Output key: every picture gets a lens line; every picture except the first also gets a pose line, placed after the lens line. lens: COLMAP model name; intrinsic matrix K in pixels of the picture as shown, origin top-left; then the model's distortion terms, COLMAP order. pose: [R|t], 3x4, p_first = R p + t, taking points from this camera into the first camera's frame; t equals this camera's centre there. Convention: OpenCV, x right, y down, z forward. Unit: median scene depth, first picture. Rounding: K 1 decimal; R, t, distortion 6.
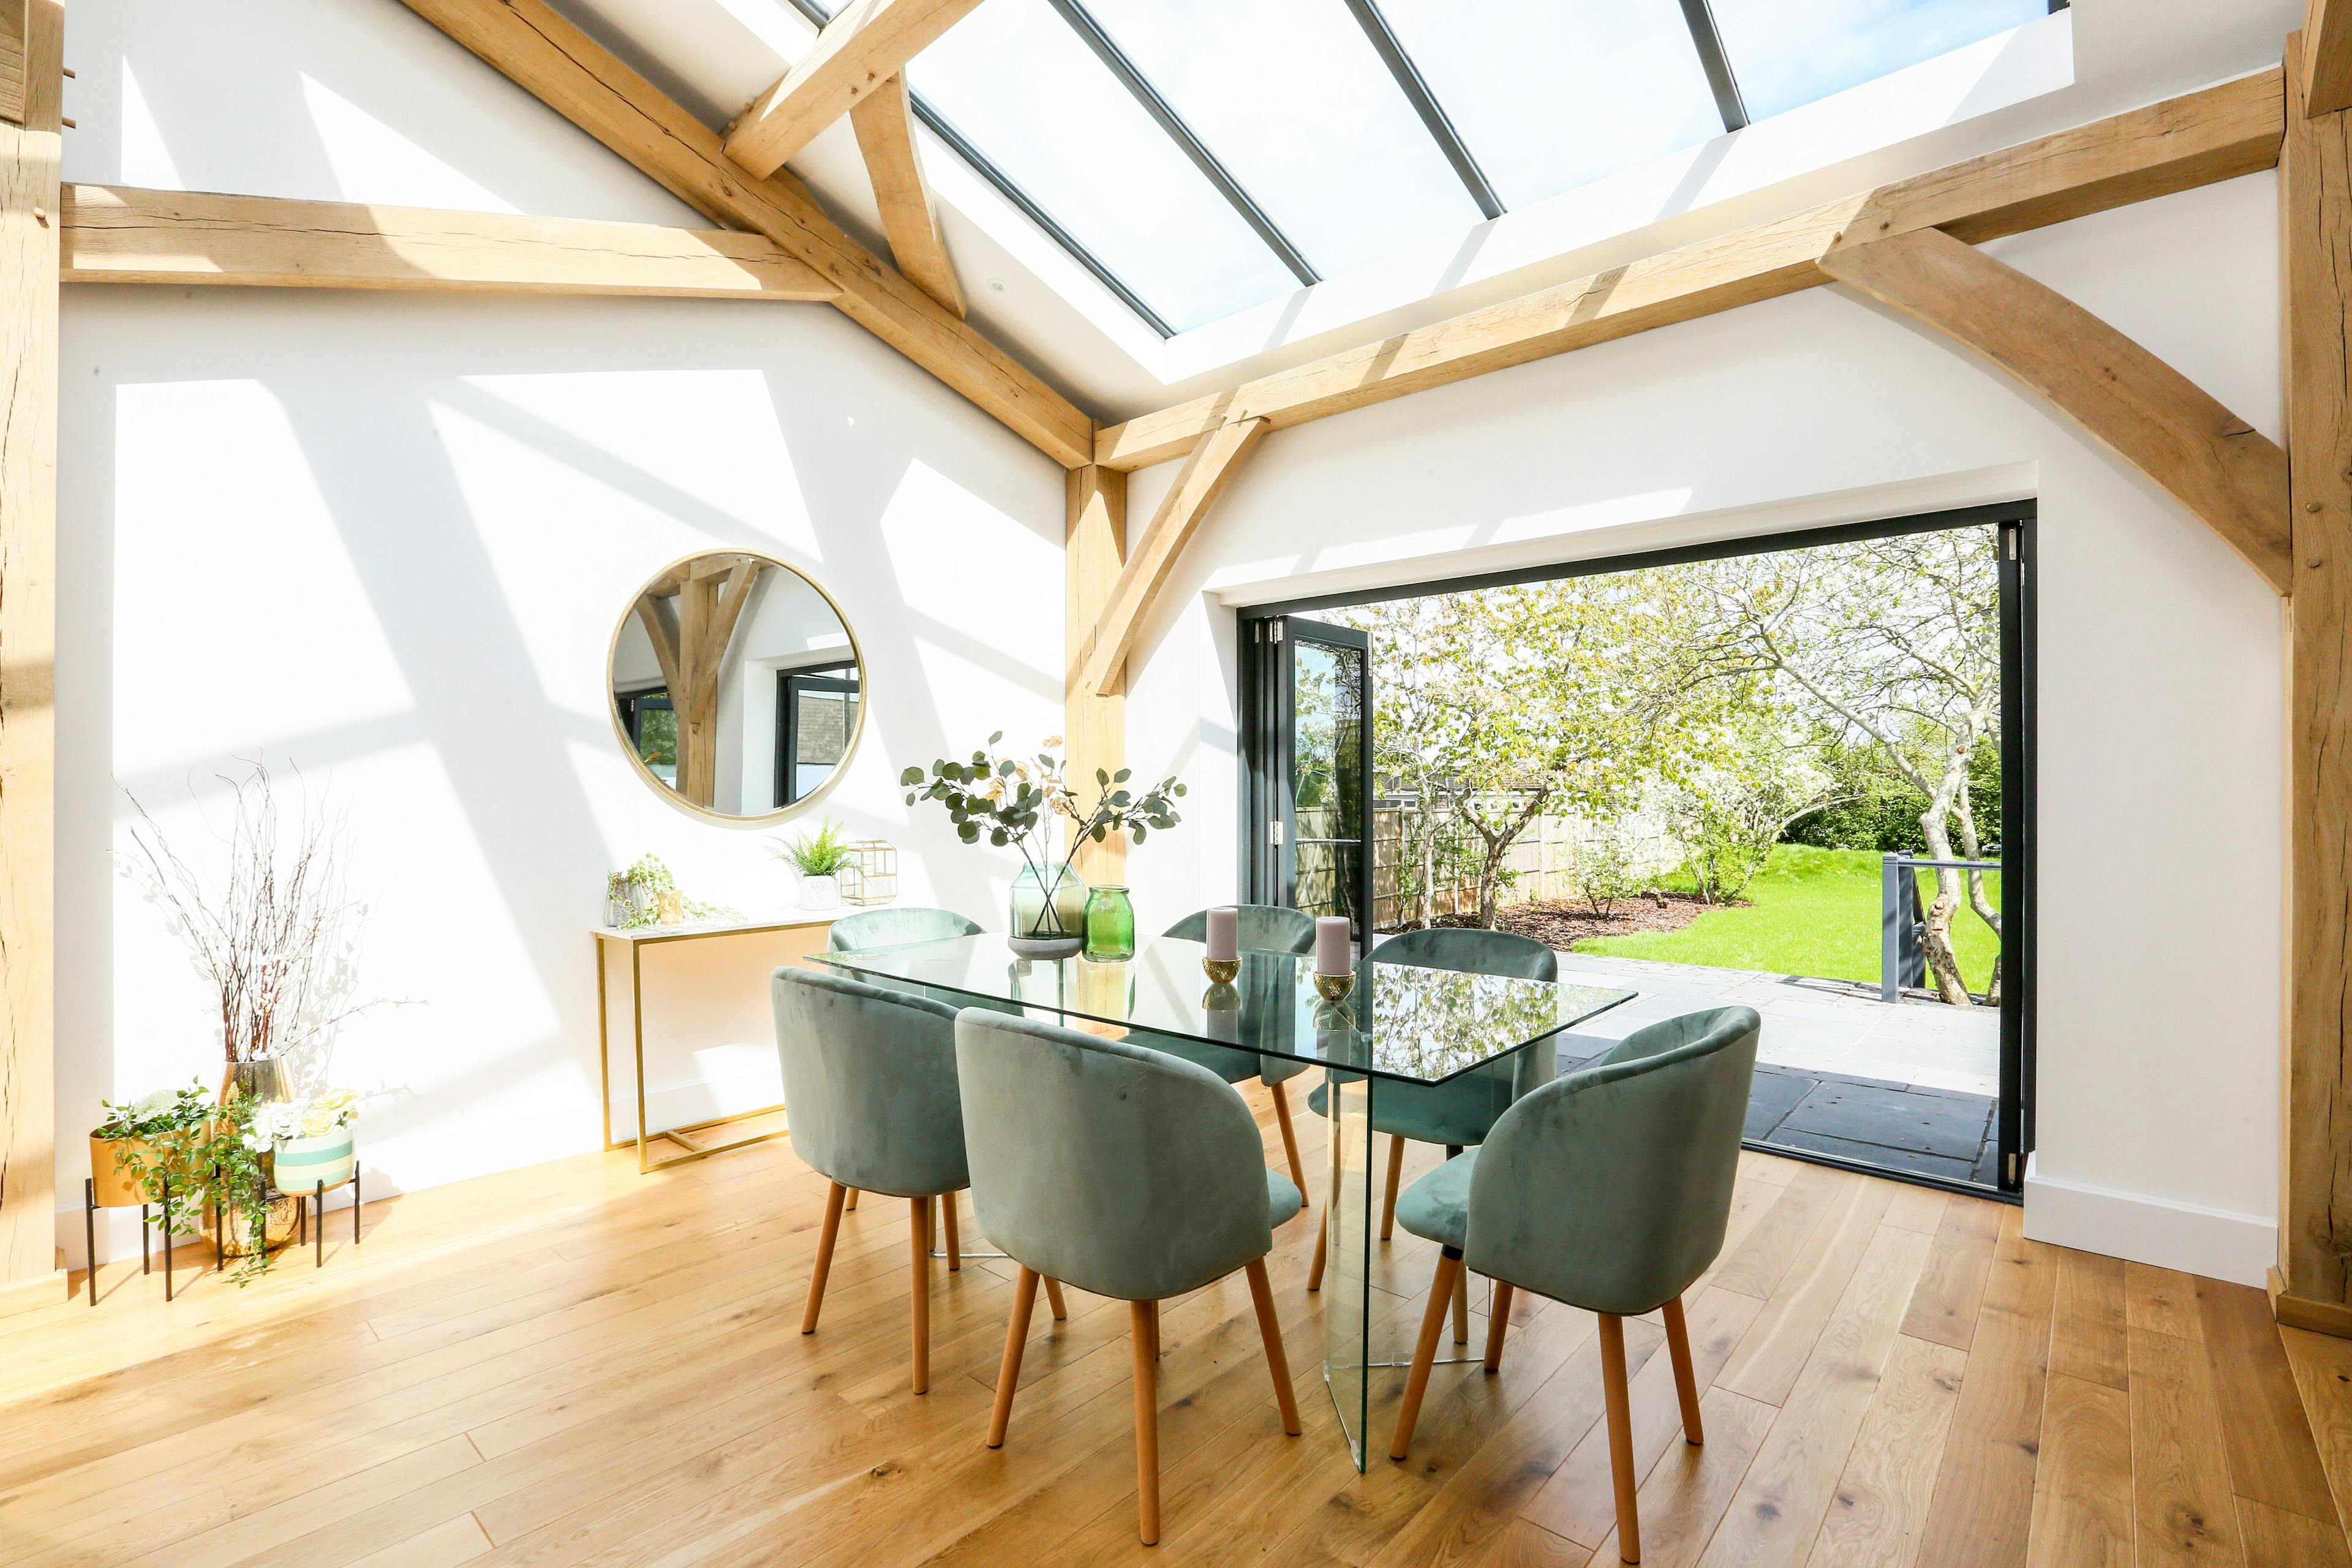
lens RADIAL K [[1163.9, 0, 1170.4], [0, 1163.9, 786.8], [0, 0, 1]] dist [-0.024267, 0.002241]
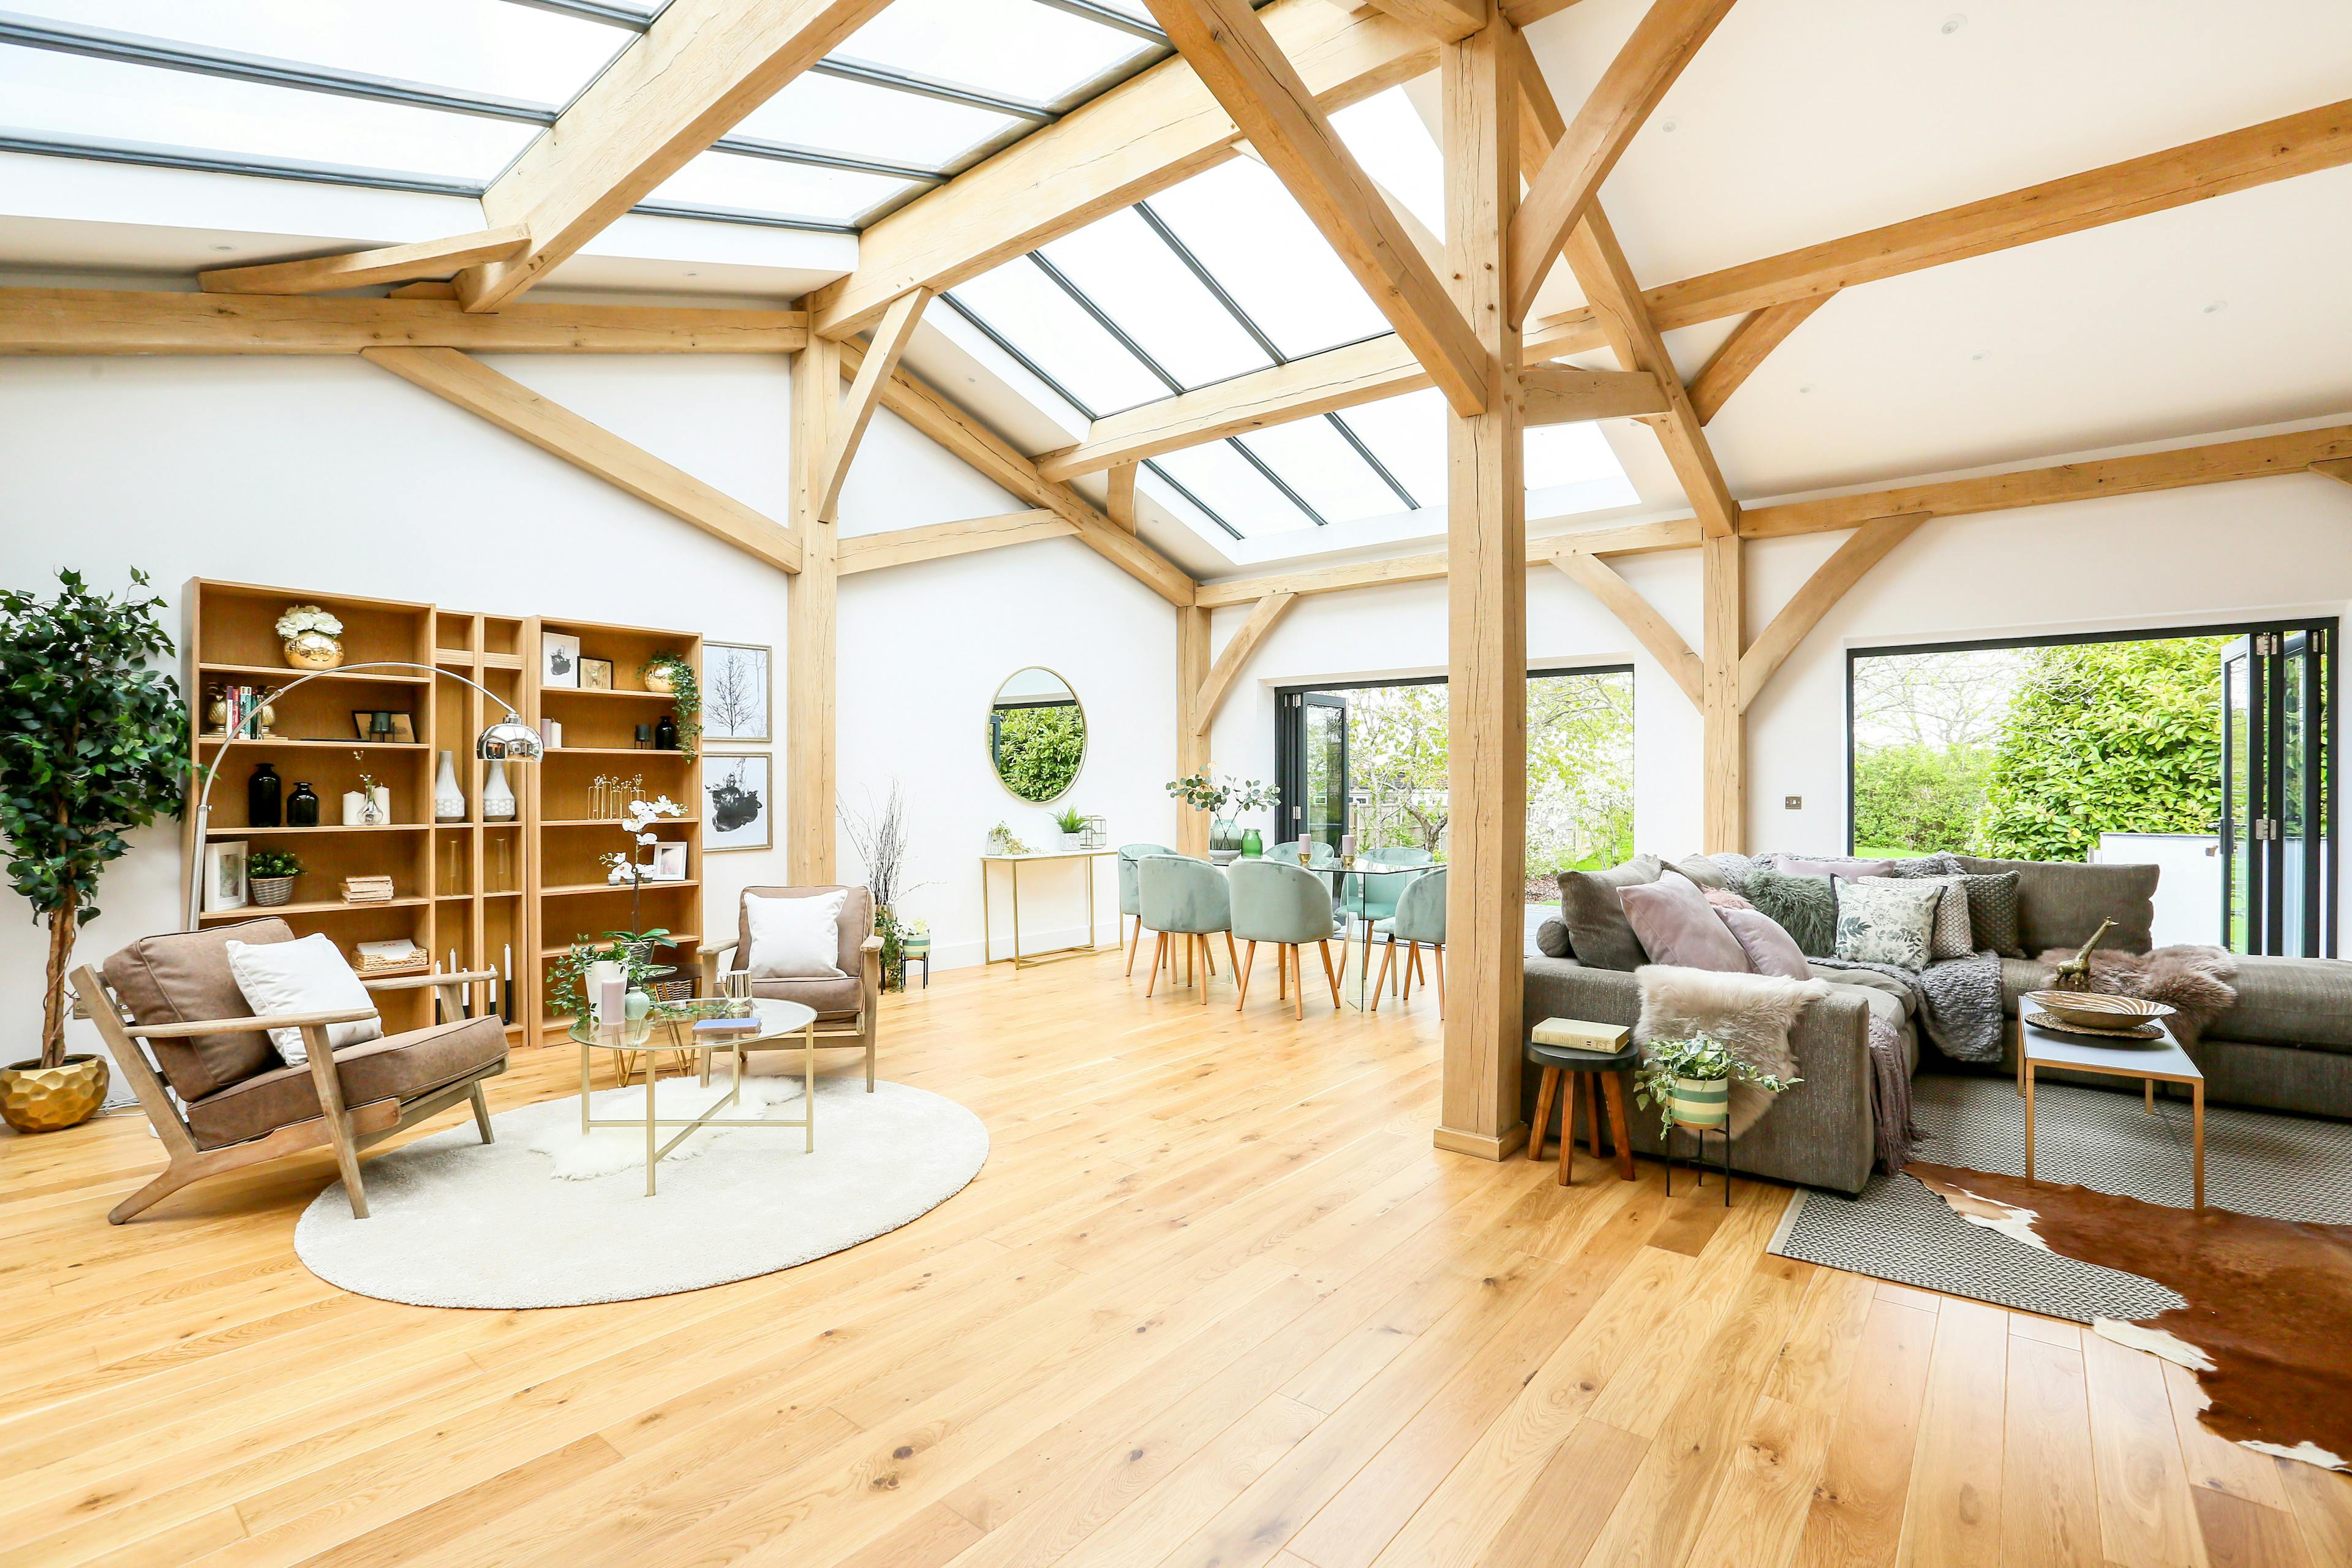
lens RADIAL K [[1061.3, 0, 1188.7], [0, 1061.3, 787.0], [0, 0, 1]] dist [-0.001167, 0.000251]
pose [[0.999151, -0.000429, 0.041190, -0.211339], [0.000314, 0.999996, 0.002789, -0.006423], [-0.041191, -0.002773, 0.999147, -0.922310]]
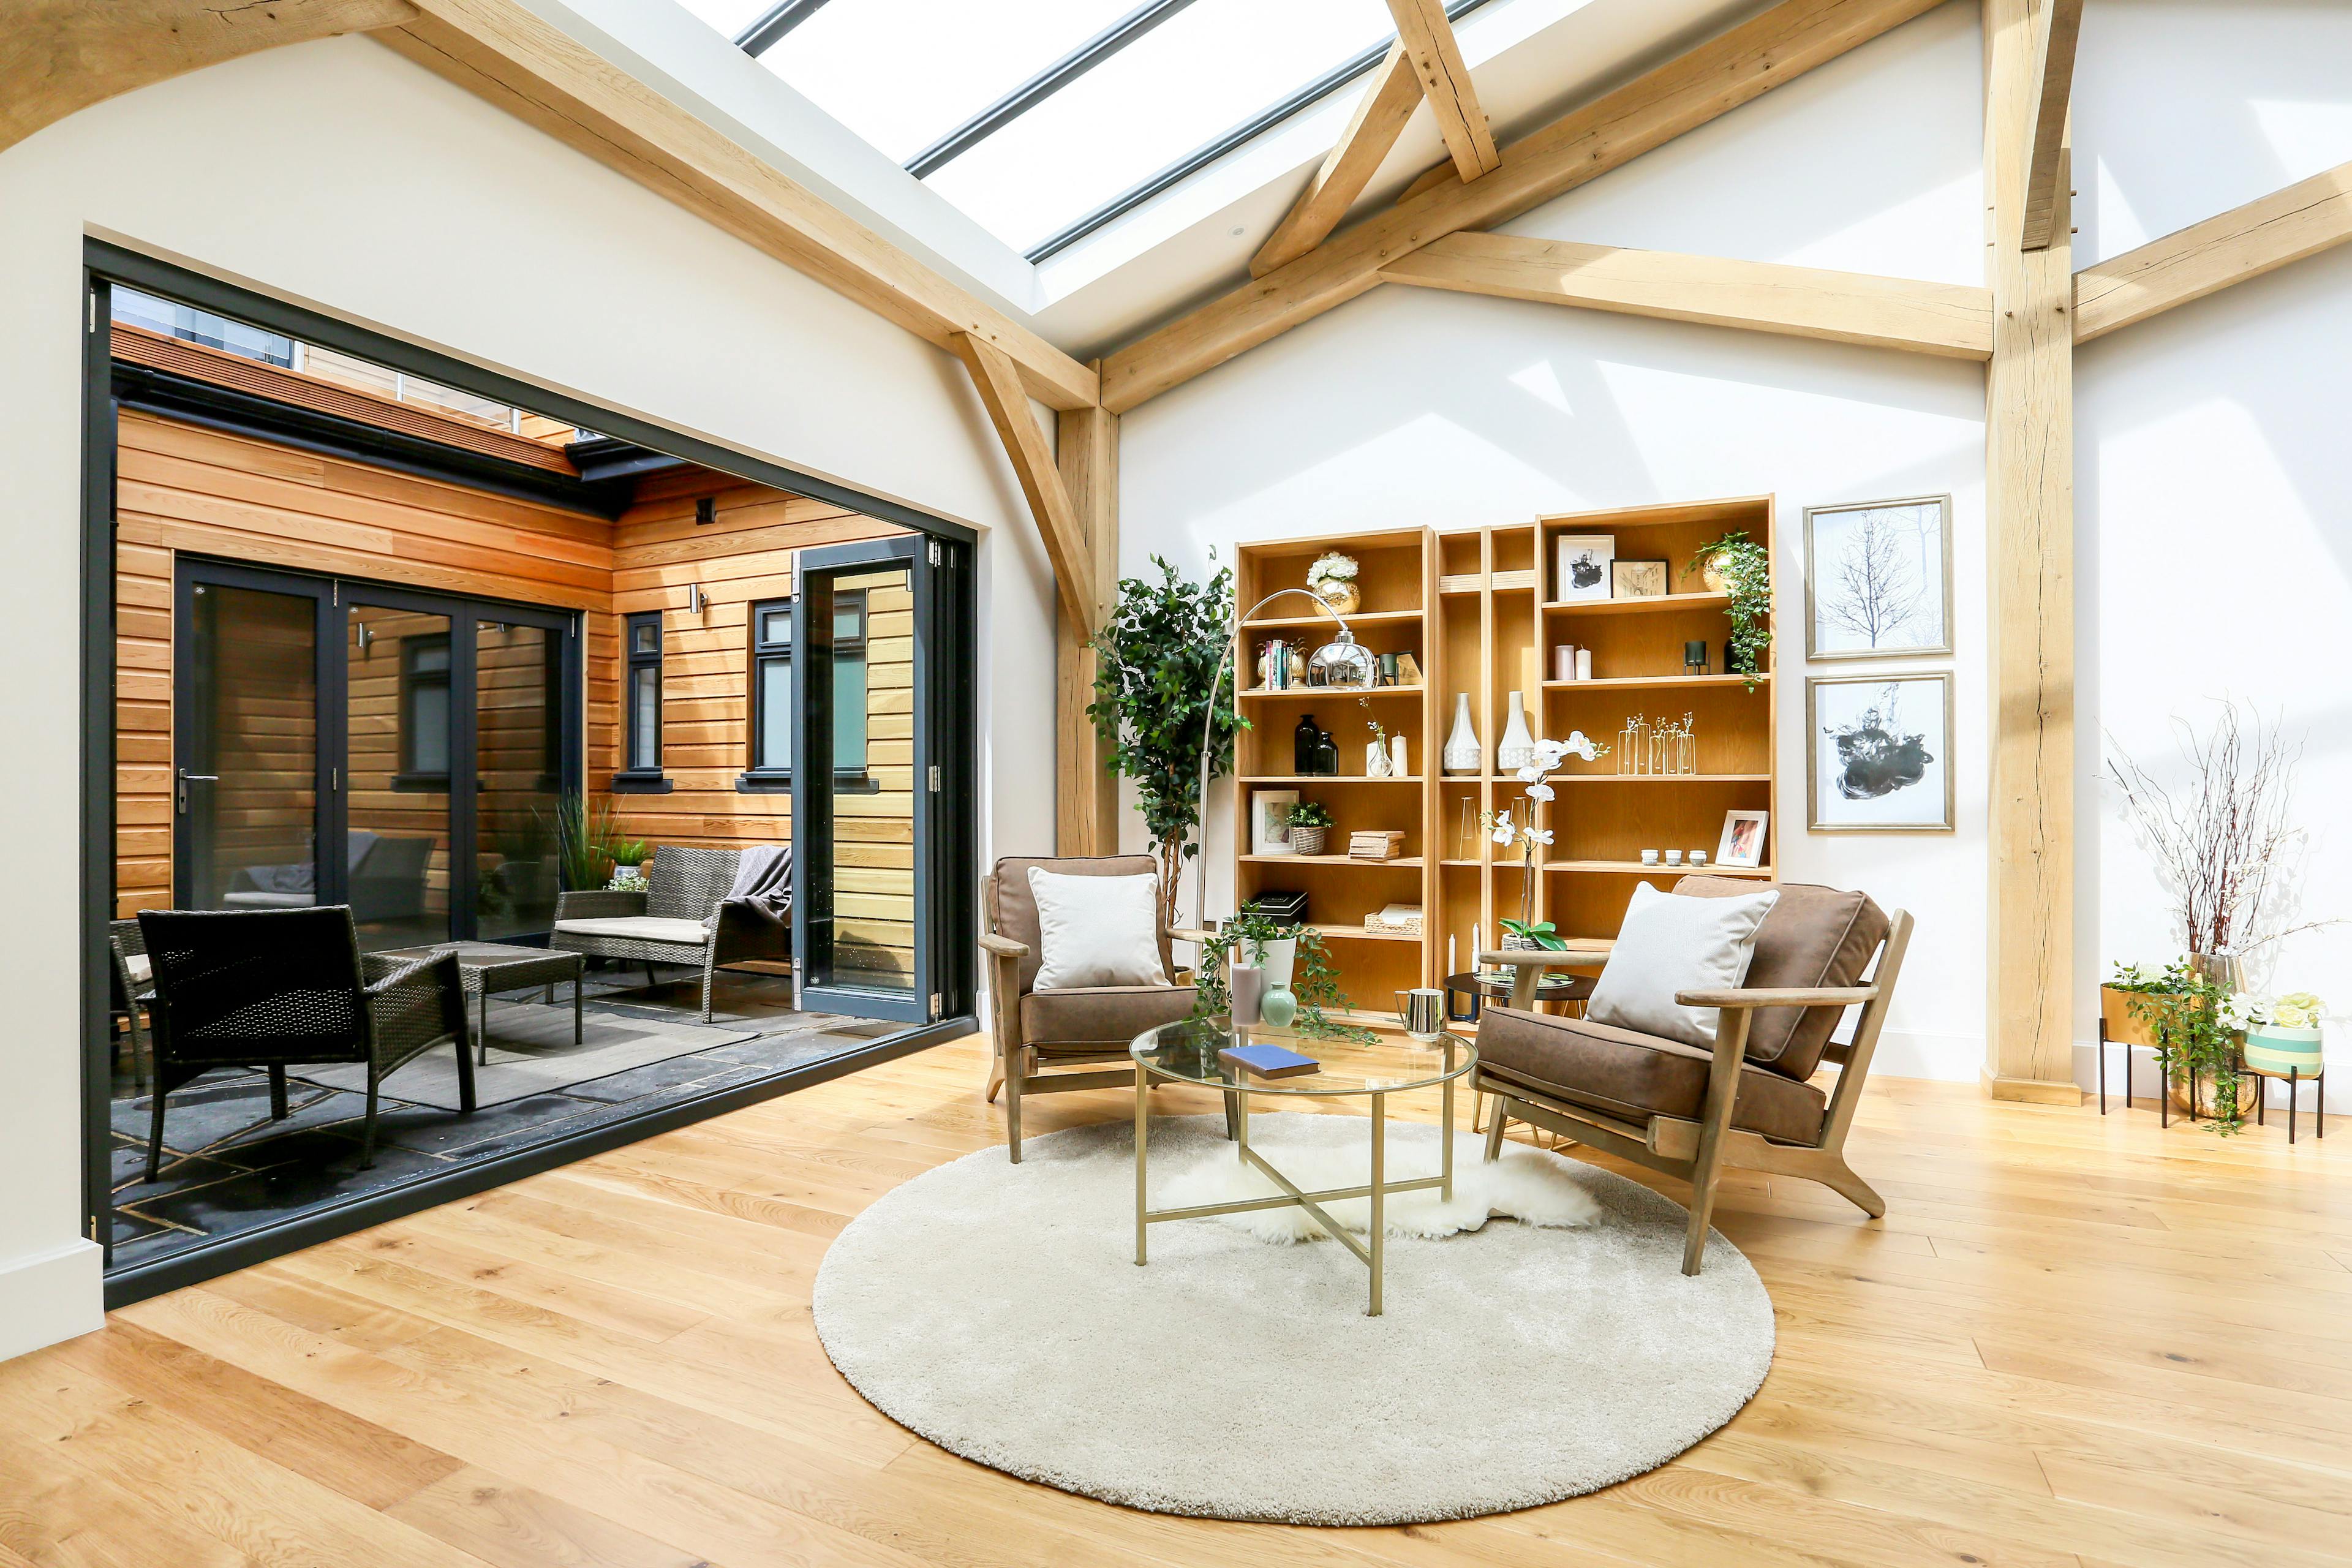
lens RADIAL K [[1163.9, 0, 1186.5], [0, 1163.9, 783.7], [0, 0, 1]] dist [-0.024267, 0.002241]
pose [[0.277313, -0.003783, -0.960772, 0.023514], [0.003277, 0.999990, -0.002992, 0.047589], [0.960774, -0.002319, 0.277322, -0.256795]]
